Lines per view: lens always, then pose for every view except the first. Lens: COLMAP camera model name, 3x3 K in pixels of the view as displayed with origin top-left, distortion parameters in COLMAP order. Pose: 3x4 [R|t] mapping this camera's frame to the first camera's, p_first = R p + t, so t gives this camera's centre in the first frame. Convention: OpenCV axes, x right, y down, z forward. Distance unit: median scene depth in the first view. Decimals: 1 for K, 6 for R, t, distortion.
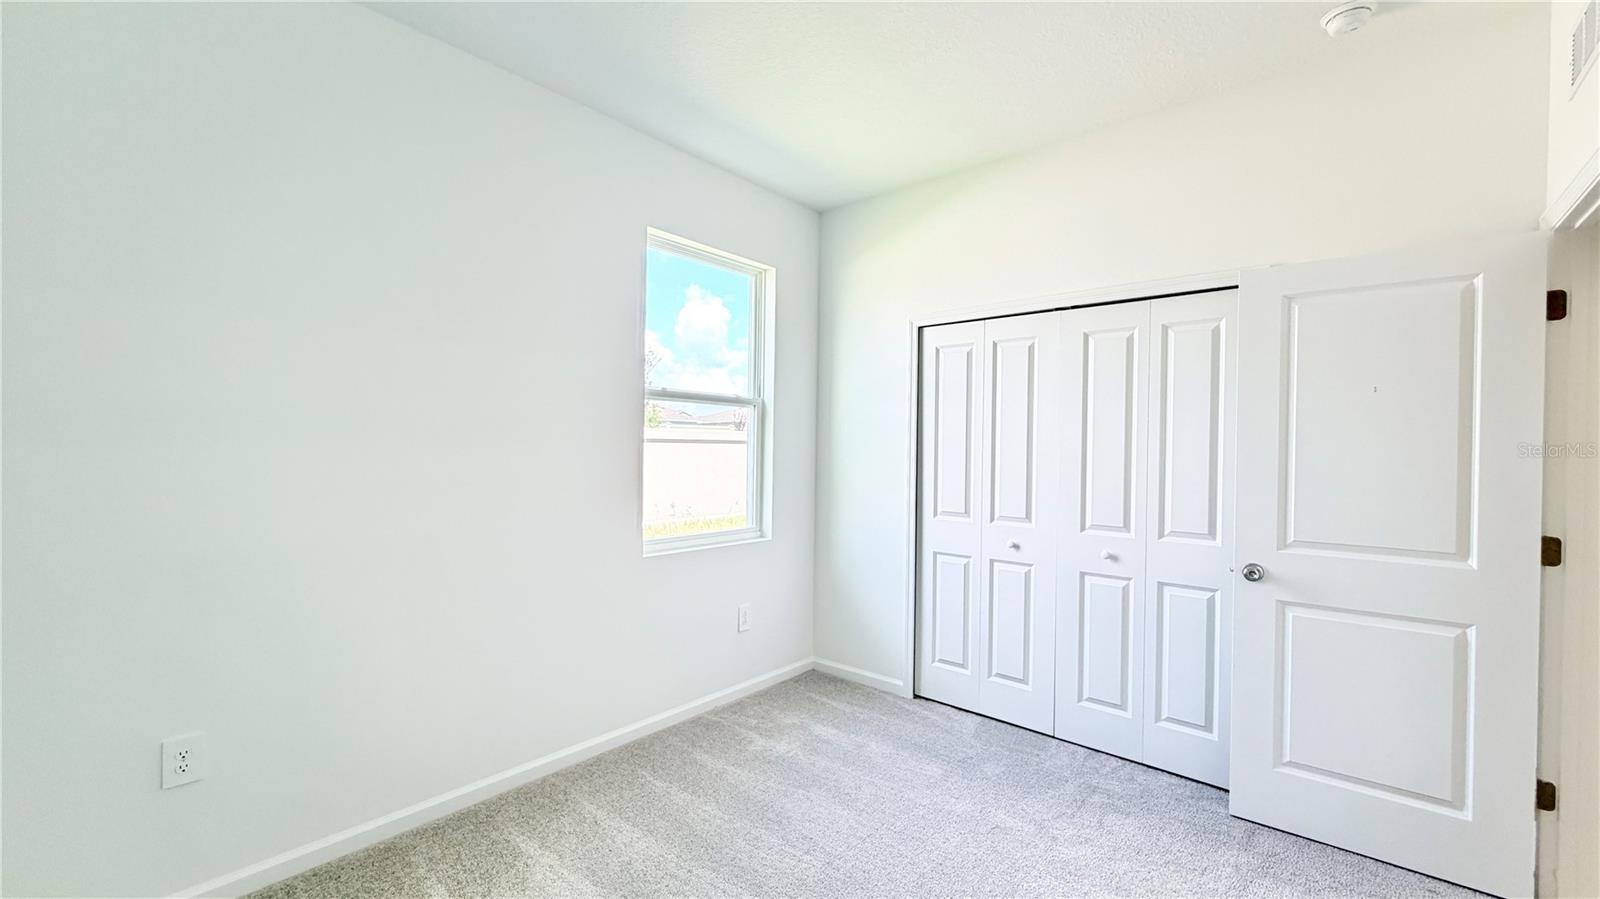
lens RADIAL K [[642.2, 0, 797.1], [0, 642.2, 451.8], [0, 0, 1]] dist [-0.000668, 0.000986]
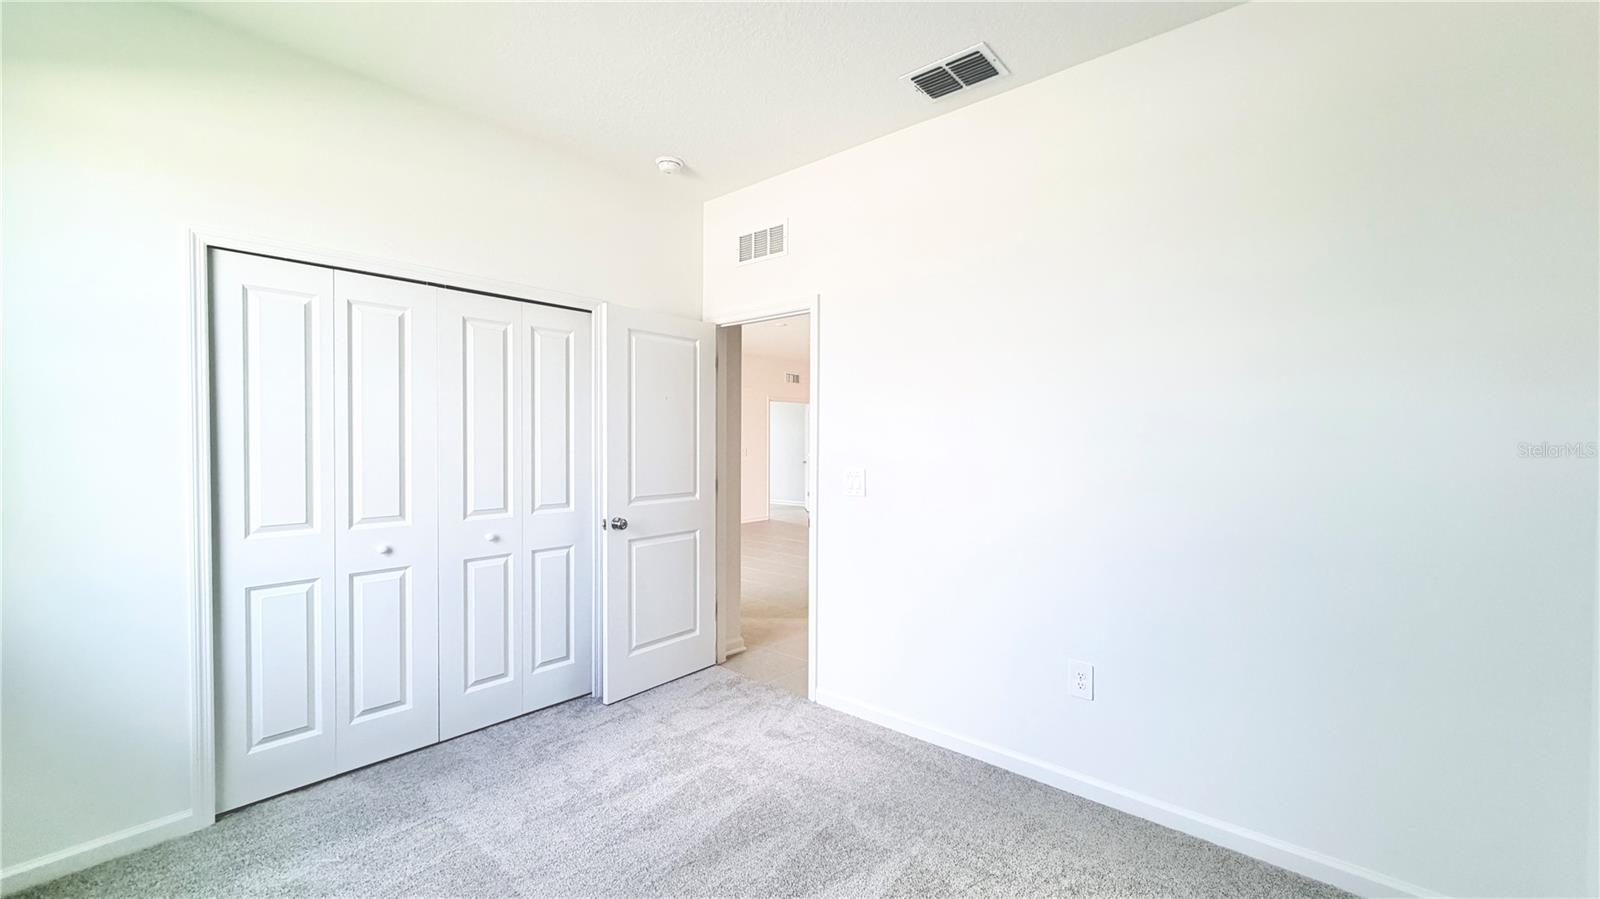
lens RADIAL K [[642.2, 0, 809.4], [0, 642.2, 447.7], [0, 0, 1]] dist [-0.000668, 0.000986]
pose [[-0.017049, -0.028902, 0.999437, -0.529737], [0.000806, 0.999581, 0.028920, -0.013001], [-0.999854, 0.001299, -0.017019, 0.470737]]
